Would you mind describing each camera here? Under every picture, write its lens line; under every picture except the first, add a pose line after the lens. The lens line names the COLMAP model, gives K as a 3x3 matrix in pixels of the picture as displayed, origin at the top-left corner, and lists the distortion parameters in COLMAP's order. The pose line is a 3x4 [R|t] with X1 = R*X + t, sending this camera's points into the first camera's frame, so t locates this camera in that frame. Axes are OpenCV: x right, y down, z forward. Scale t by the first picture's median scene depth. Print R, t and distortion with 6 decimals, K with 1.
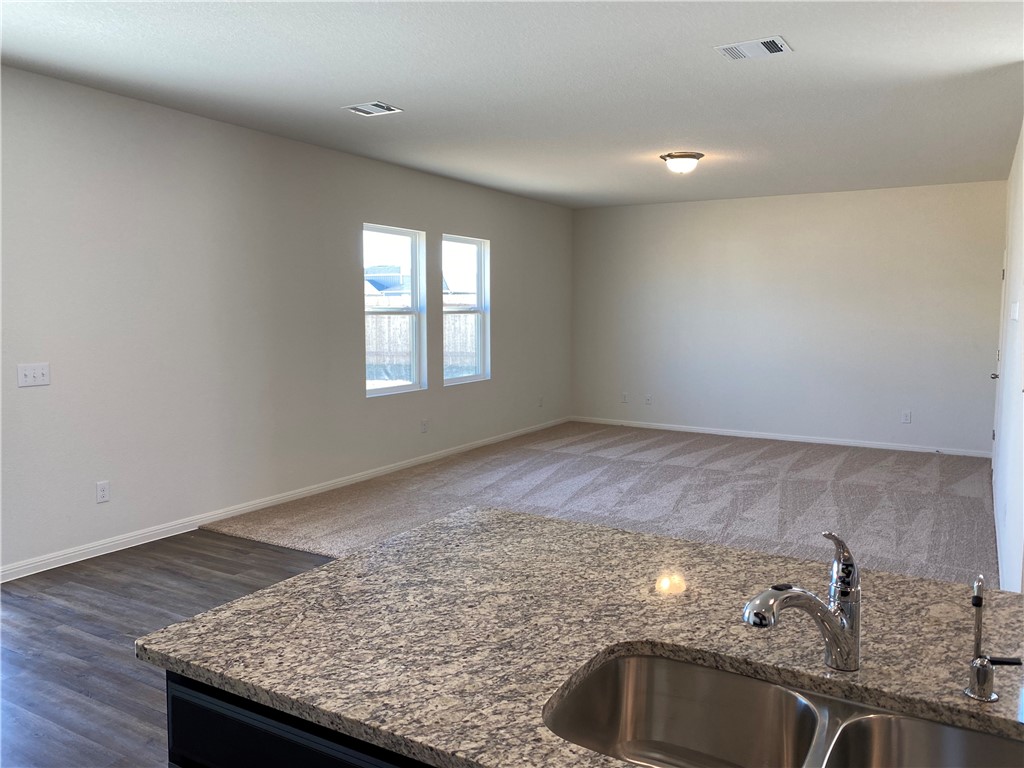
lens RADIAL K [[779.8, 0, 494.5], [0, 779.8, 374.9], [0, 0, 1]] dist [0.048013, -0.047518]
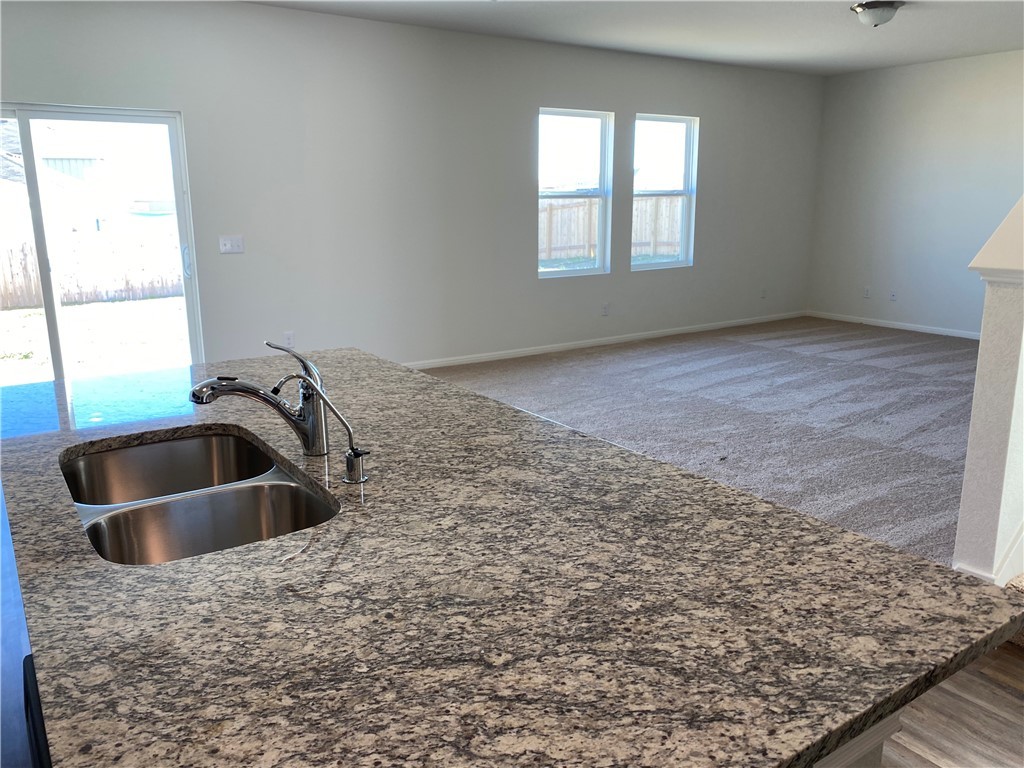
lens RADIAL K [[779.8, 0, 497.8], [0, 779.8, 376.3], [0, 0, 1]] dist [0.048013, -0.047518]
pose [[0.903673, 0.086539, -0.419387, 0.227678], [-0.028504, 0.989351, 0.142730, 0.010947], [0.427273, -0.117027, 0.896517, 0.001708]]
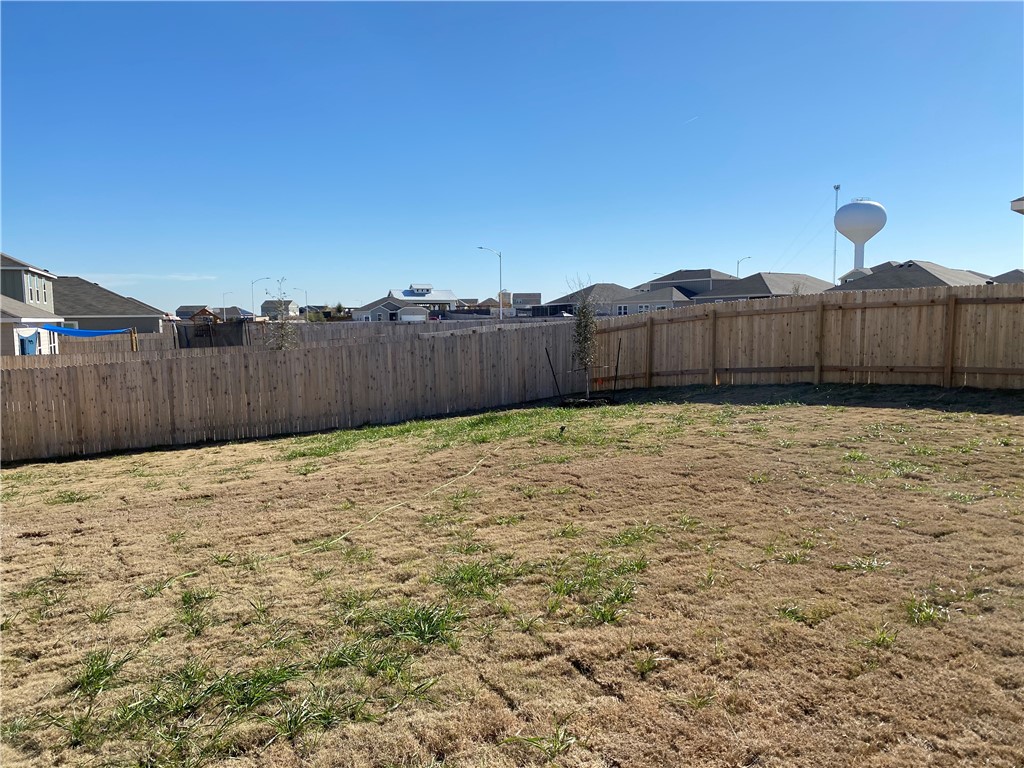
lens RADIAL K [[779.8, 0, 509.2], [0, 779.8, 387.7], [0, 0, 1]] dist [0.048013, -0.047518]
pose [[0.943322, 0.020354, -0.331253, -0.531698], [-0.017803, 0.999784, 0.010734, -0.029185], [0.331400, -0.004228, 0.943481, 0.510139]]
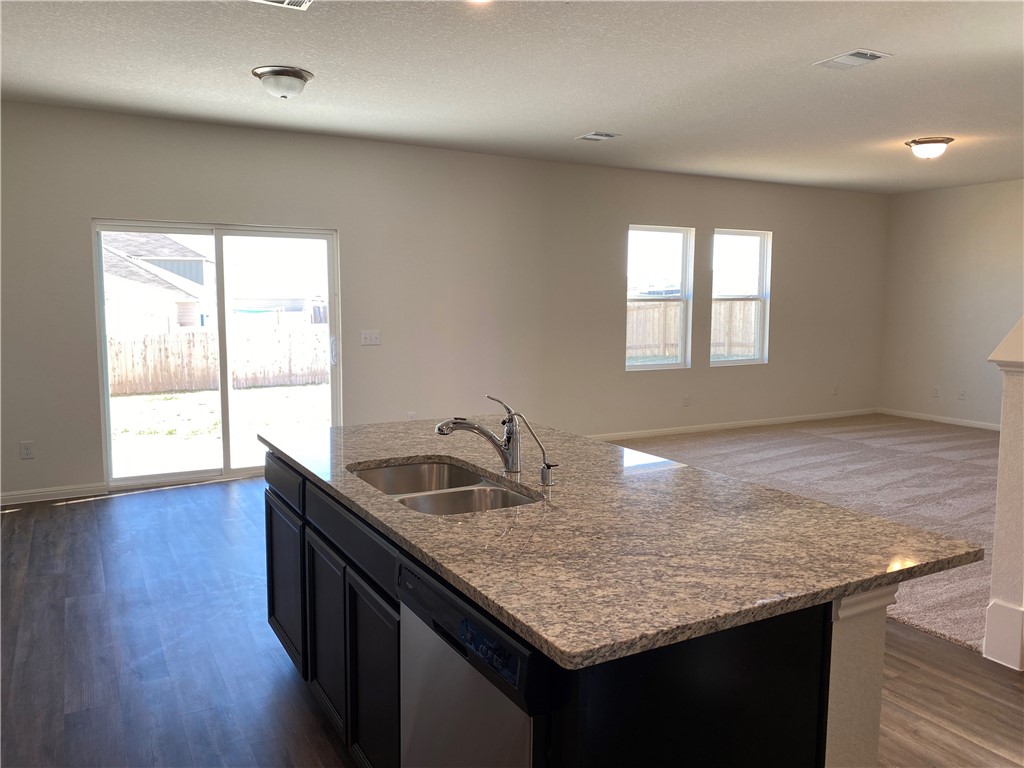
lens RADIAL K [[779.8, 0, 509.0], [0, 779.8, 380.9], [0, 0, 1]] dist [0.048013, -0.047518]
pose [[0.868264, 0.053223, -0.493239, 0.250007], [-0.045977, 0.998582, 0.026819, 0.019089], [0.493967, -0.000608, 0.869480, -0.116613]]
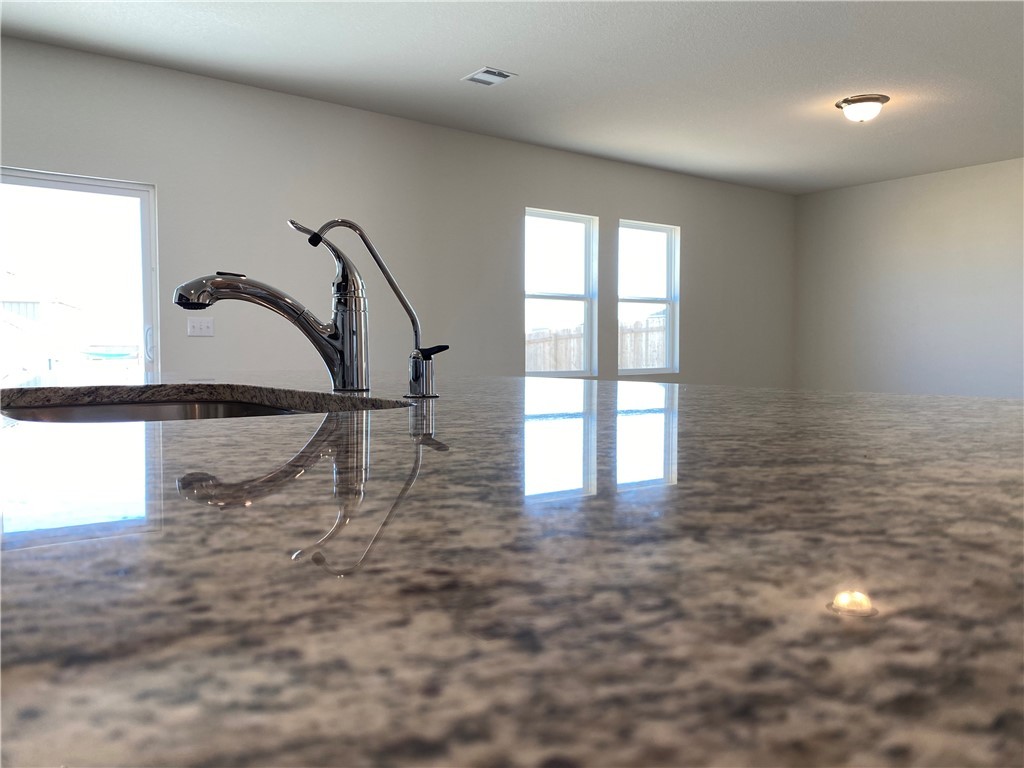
lens RADIAL K [[779.0, 0, 504.2], [0, 779.0, 387.0], [0, 0, 1]] dist [0.031632, -0.012011]
pose [[0.928346, 0.013322, -0.371478, 0.173391], [-0.028783, 0.998933, -0.036104, 0.072731], [0.370601, 0.044209, 0.927739, 0.045136]]
